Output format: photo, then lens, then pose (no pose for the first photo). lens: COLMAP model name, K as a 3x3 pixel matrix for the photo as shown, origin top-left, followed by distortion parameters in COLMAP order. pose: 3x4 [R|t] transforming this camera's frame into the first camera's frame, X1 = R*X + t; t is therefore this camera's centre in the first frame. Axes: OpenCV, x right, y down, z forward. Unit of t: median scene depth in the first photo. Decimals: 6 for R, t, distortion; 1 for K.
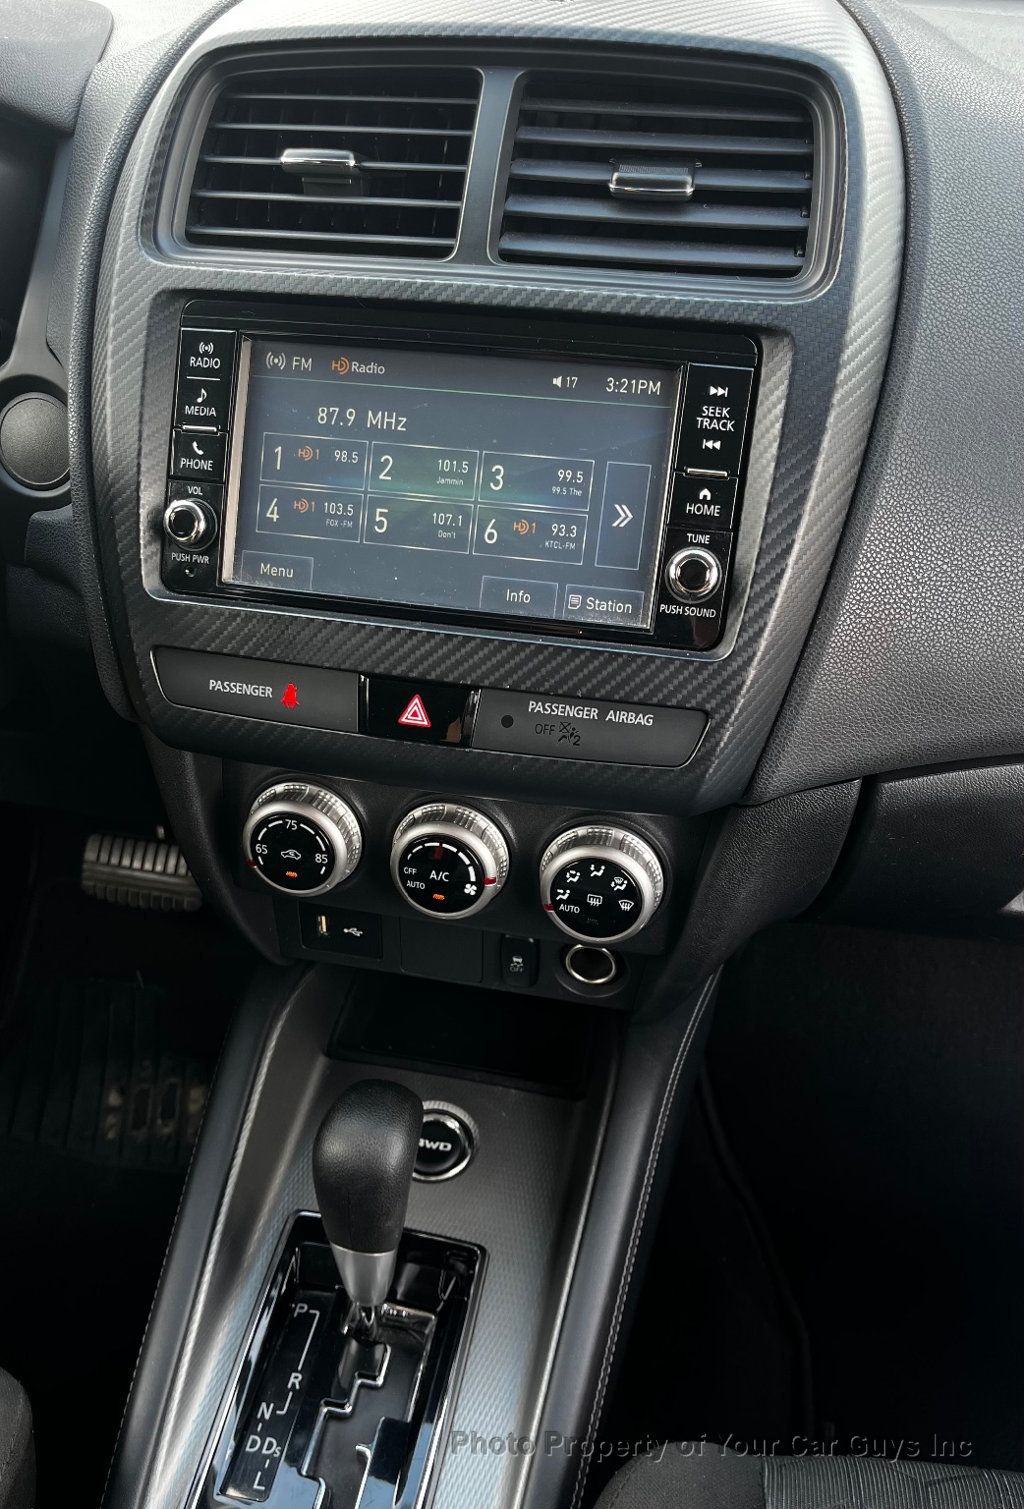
lens RADIAL K [[1178.5, 0, 502.8], [0, 1178.5, 745.5], [0, 0, 1]] dist [0.064379, 0.001886]
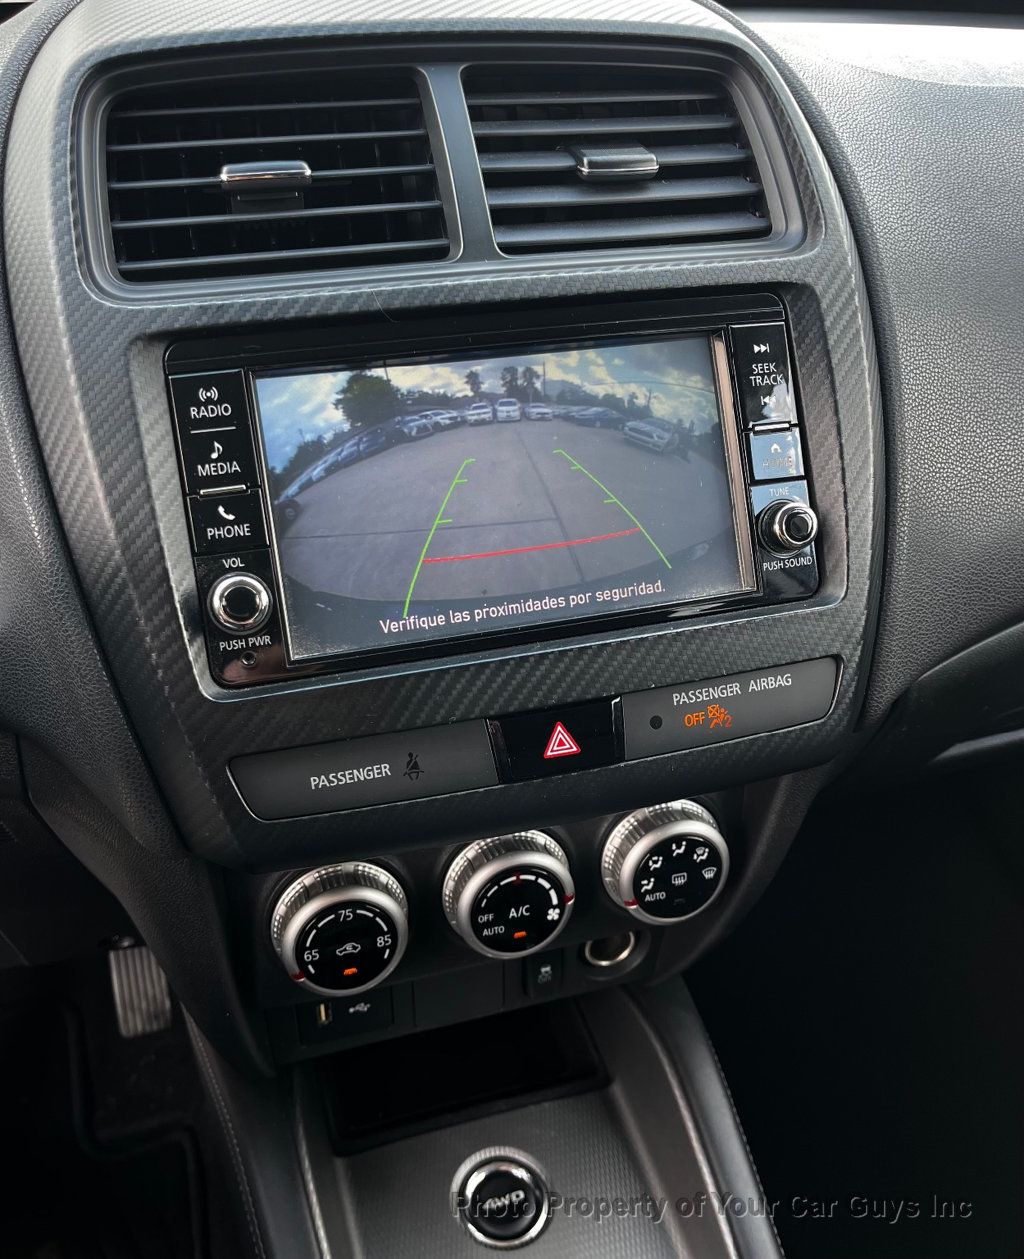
lens RADIAL K [[1113.8, 0, 481.8], [0, 1113.8, 606.4], [0, 0, 1]] dist [0.030931, -0.008643]
pose [[0.882534, -0.243412, 0.402349, -0.427247], [0.275731, 0.960949, -0.023452, -0.119499], [-0.380928, 0.131638, 0.915186, 0.227232]]
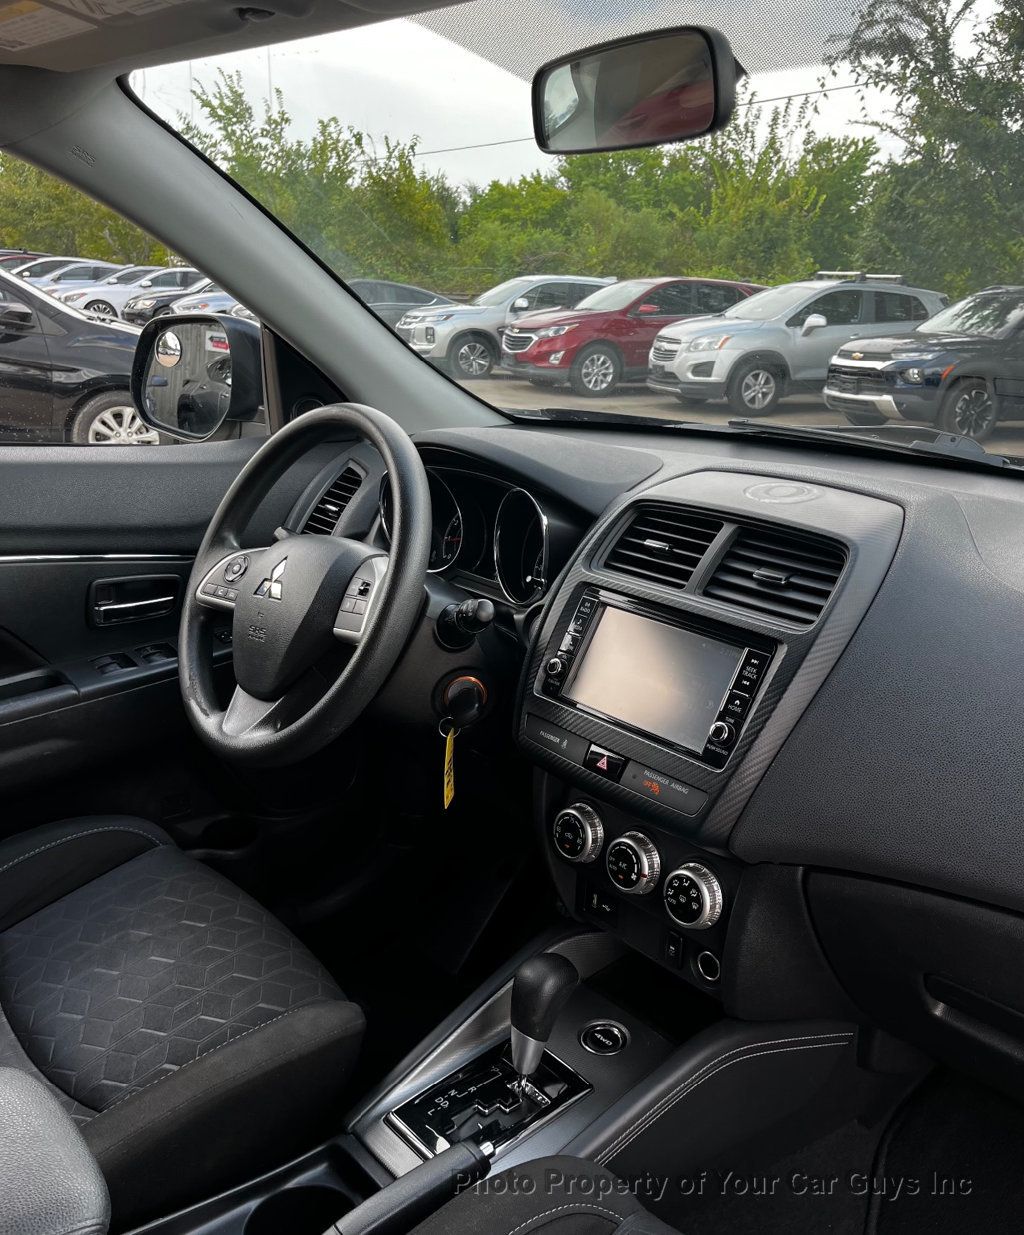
lens RADIAL K [[1099.6, 0, 510.3], [0, 1099.6, 610.1], [0, 0, 1]] dist [0.077258, -0.097808]
pose [[0.796090, 0.186689, -0.575663, 0.926747], [-0.362494, 0.908806, -0.206569, 0.202711], [0.484602, 0.373121, 0.791165, -0.867297]]
